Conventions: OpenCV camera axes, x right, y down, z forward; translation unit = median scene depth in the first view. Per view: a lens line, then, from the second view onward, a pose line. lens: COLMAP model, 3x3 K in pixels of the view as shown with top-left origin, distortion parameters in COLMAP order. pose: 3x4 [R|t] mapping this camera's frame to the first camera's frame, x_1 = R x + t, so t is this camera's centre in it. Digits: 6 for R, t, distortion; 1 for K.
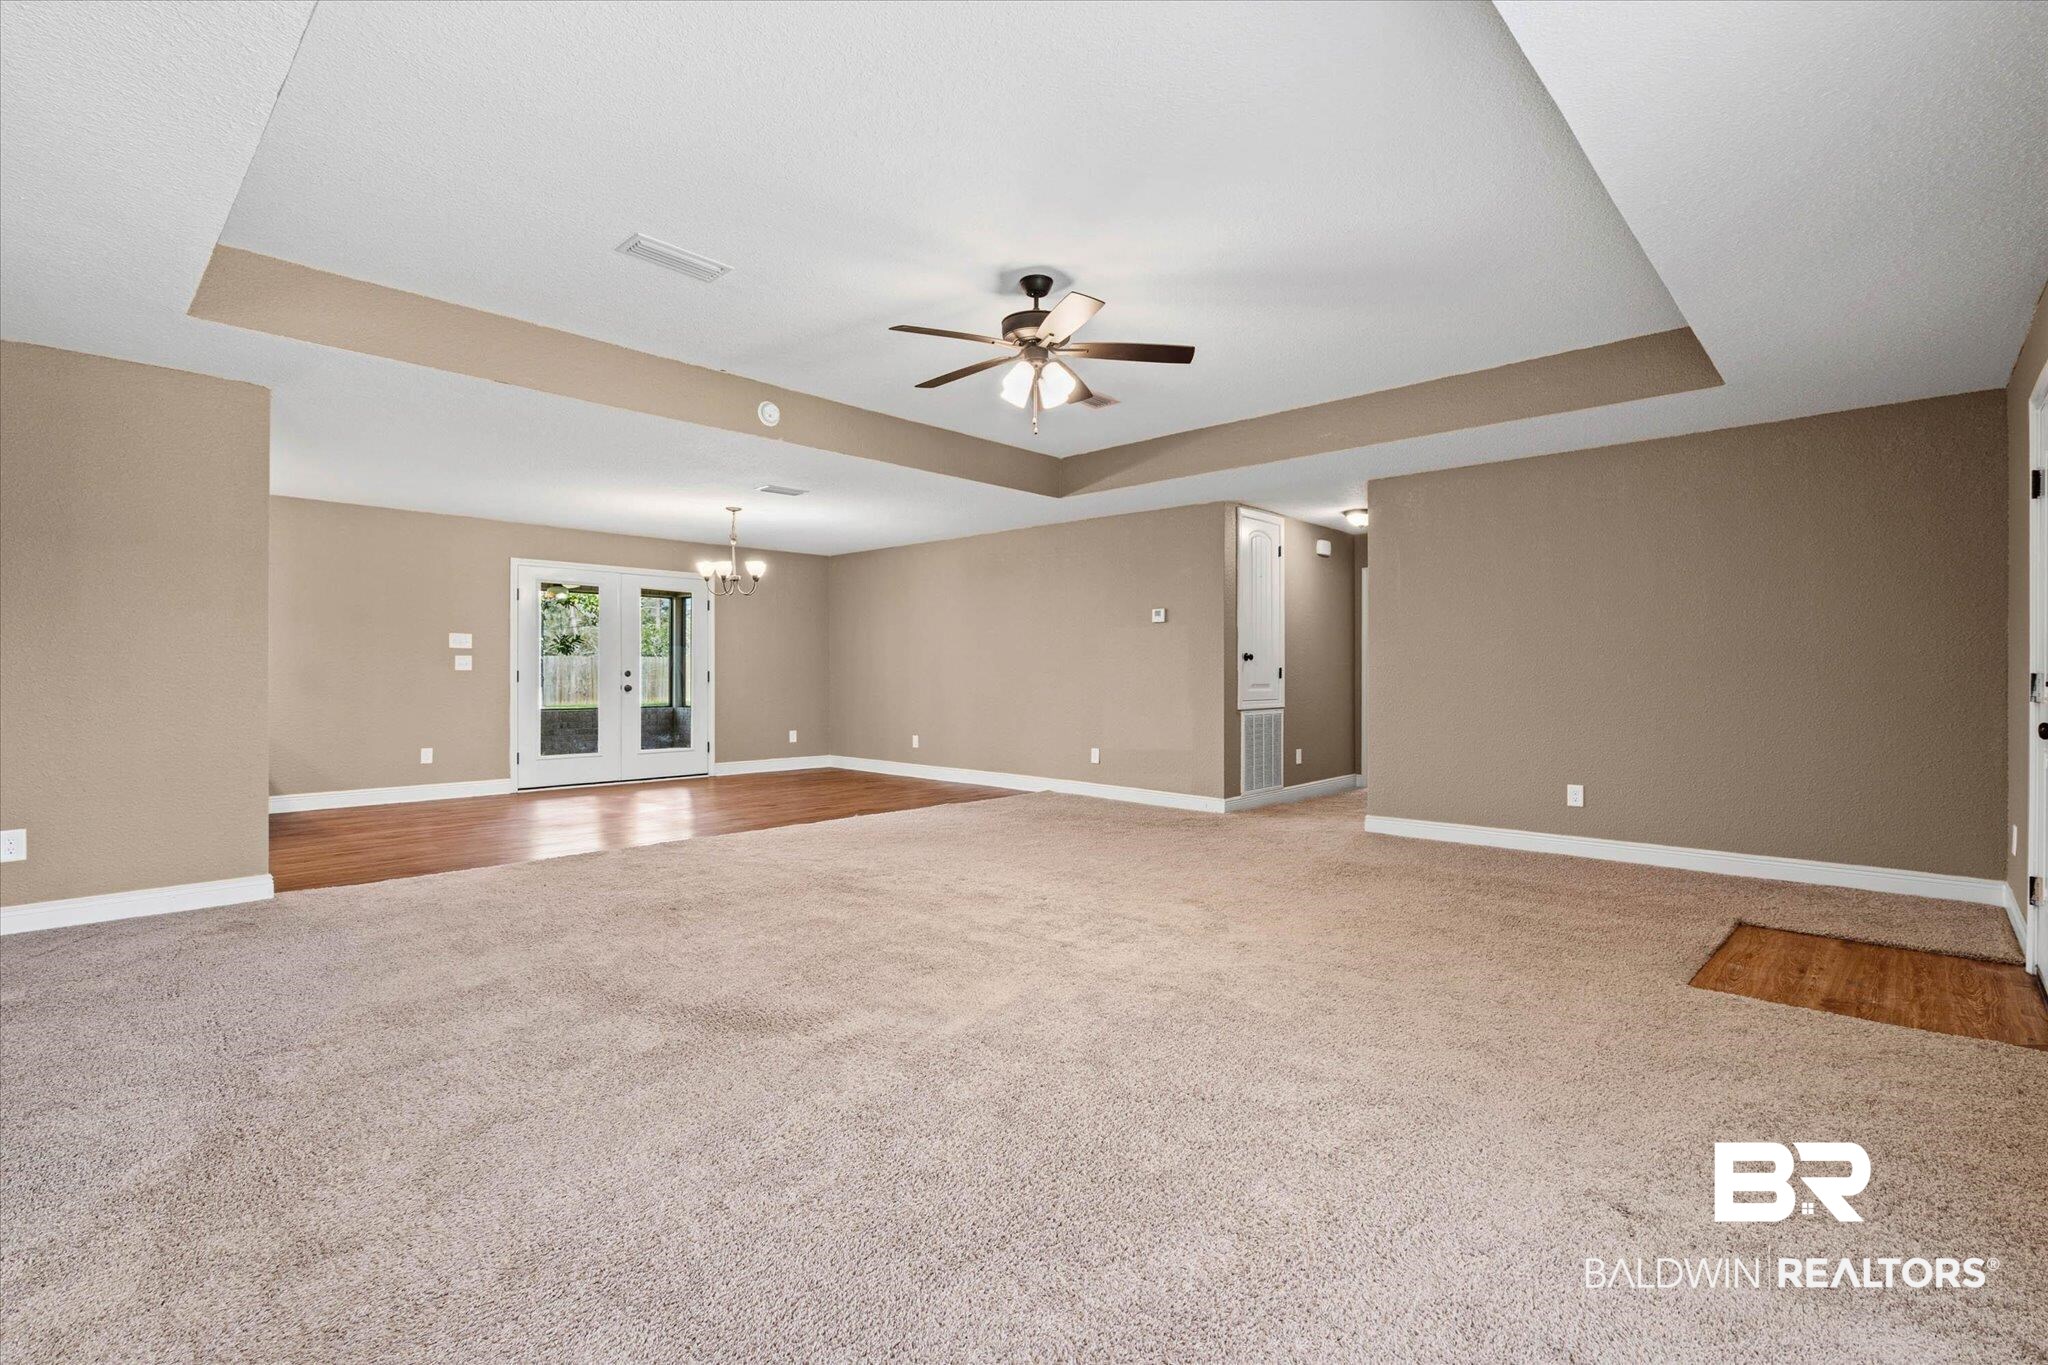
lens RADIAL K [[949.3, 0, 1025.0], [0, 949.3, 698.6], [0, 0, 1]] dist [0.001486, -0.000203]
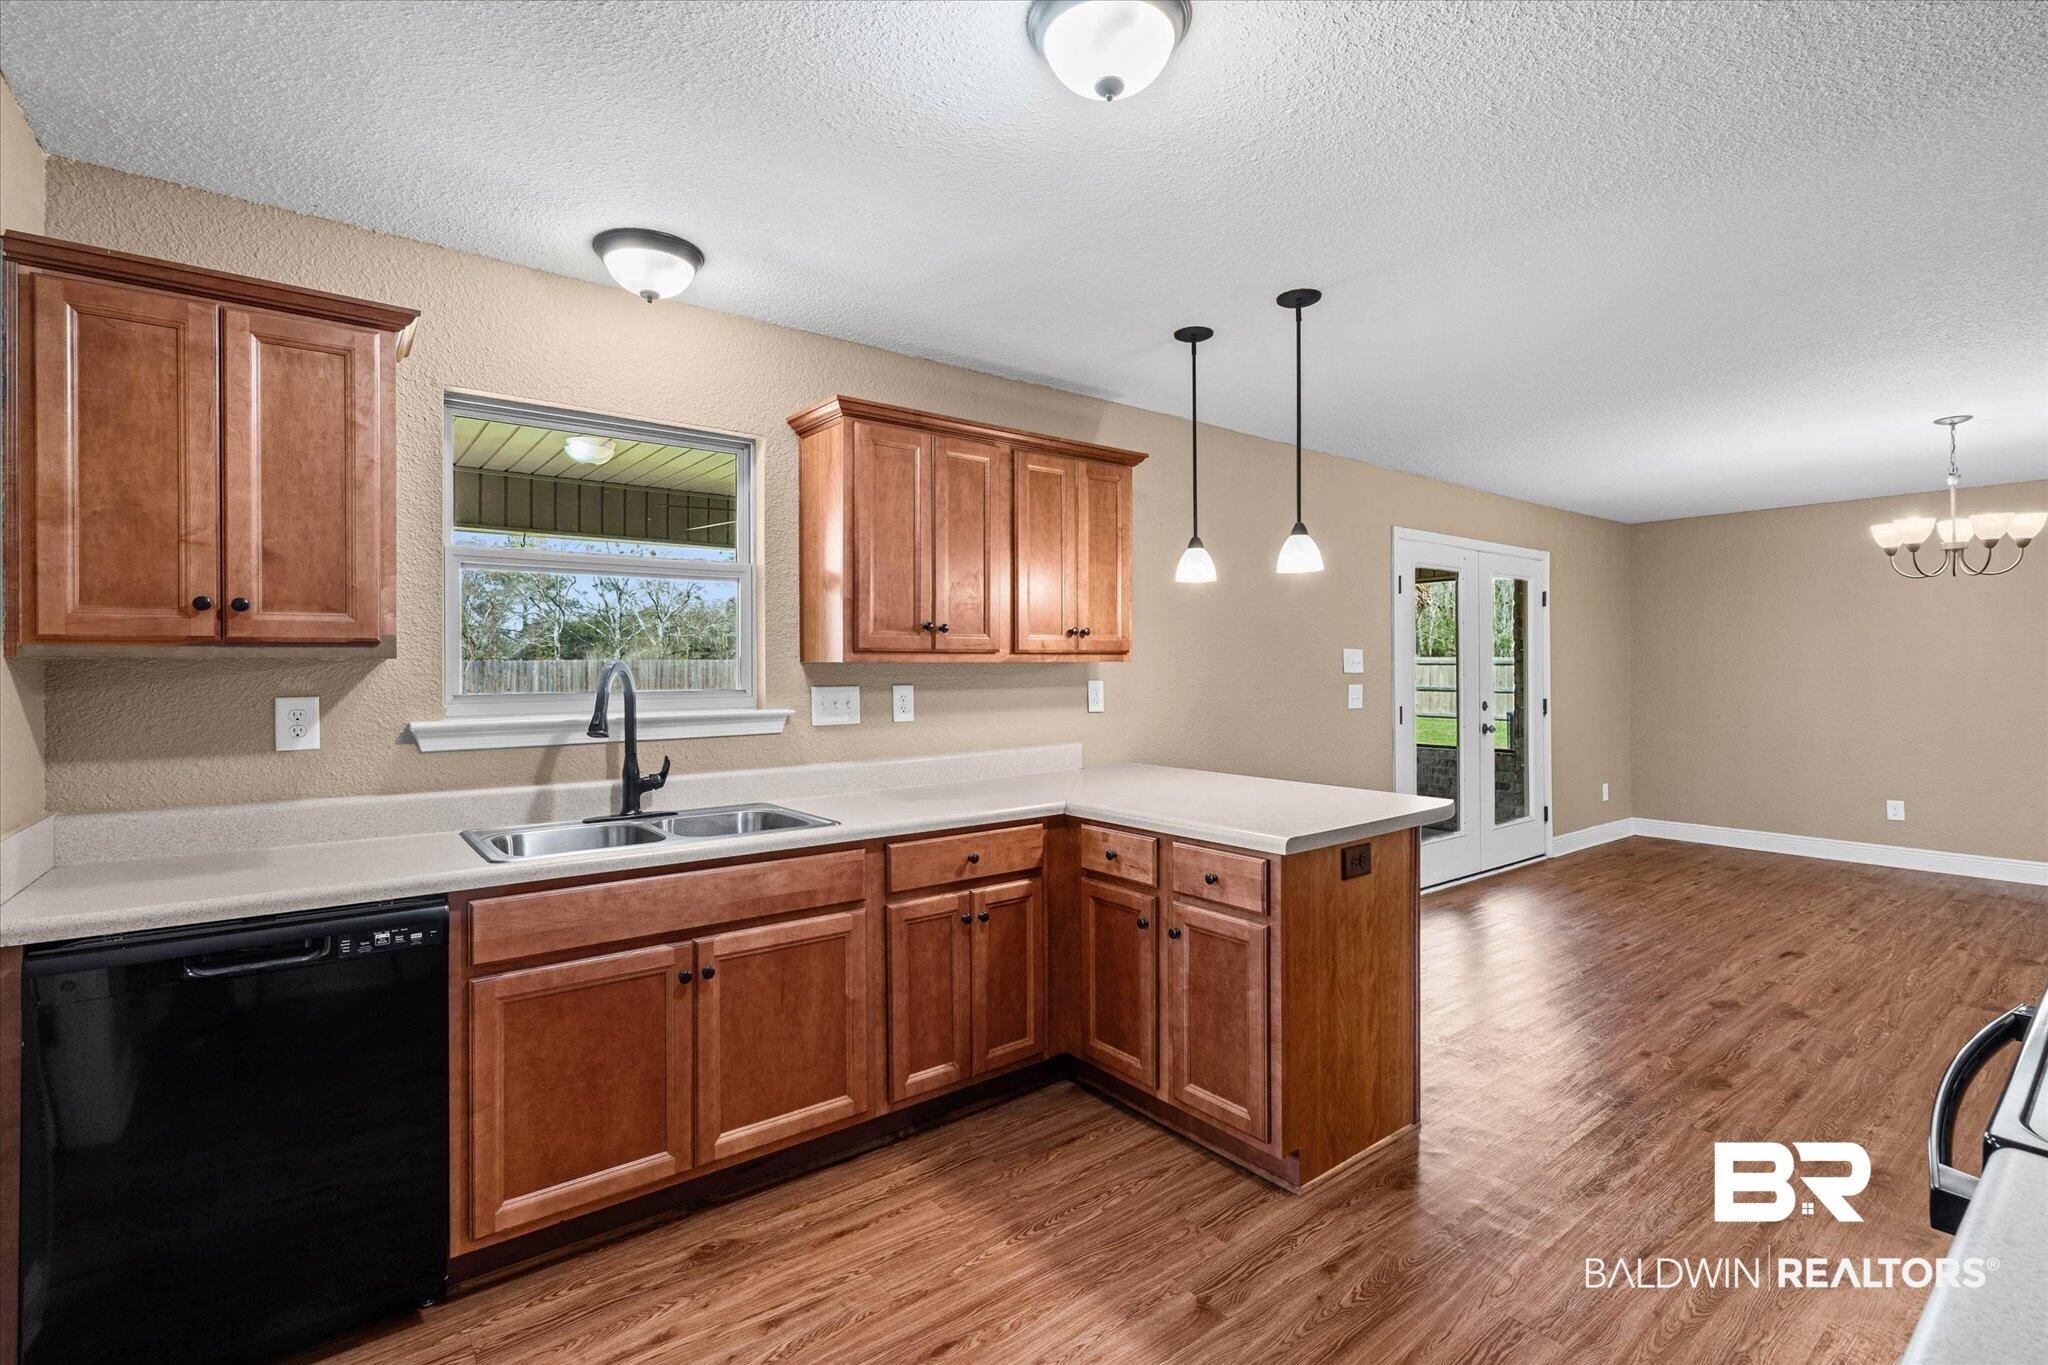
lens RADIAL K [[939.3, 0, 1016.7], [0, 939.3, 652.8], [0, 0, 1]] dist [0.004752, 0.000236]
pose [[0.989728, -0.013793, -0.142295, -0.669199], [0.007160, 0.998868, -0.047019, -0.035873], [0.142782, 0.045517, 0.988707, 0.333501]]
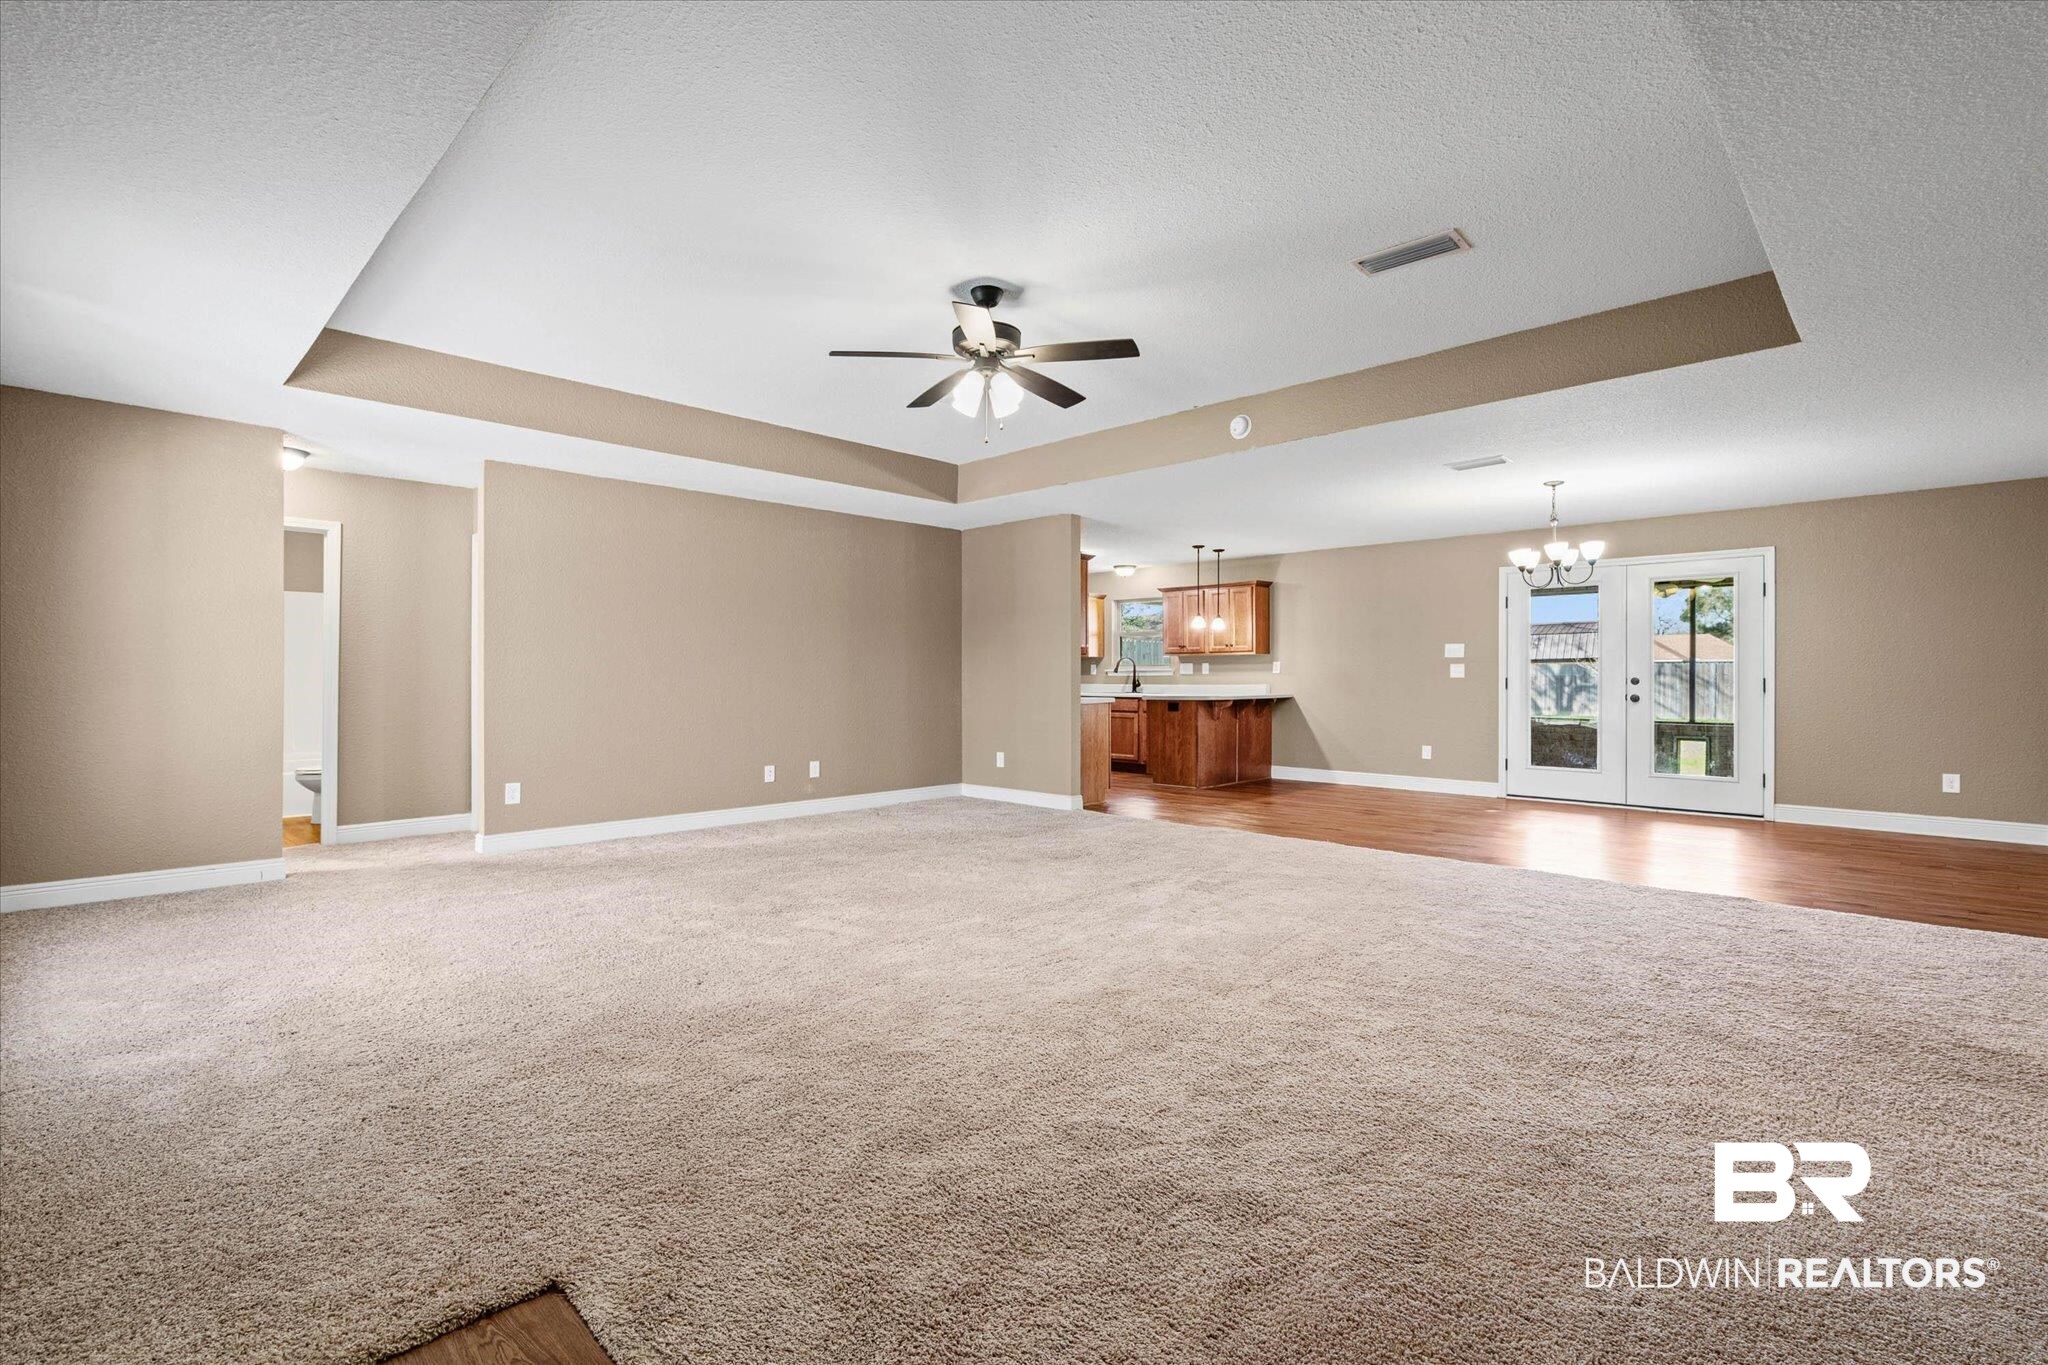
lens RADIAL K [[917.3, 0, 1023.9], [0, 917.3, 668.2], [0, 0, 1]] dist [0.001449, -0.000026]
pose [[-0.017286, -0.011635, -0.999783, 0.438741], [-0.028479, 0.999532, -0.011140, -0.013614], [0.999445, 0.028280, -0.017609, 0.481380]]
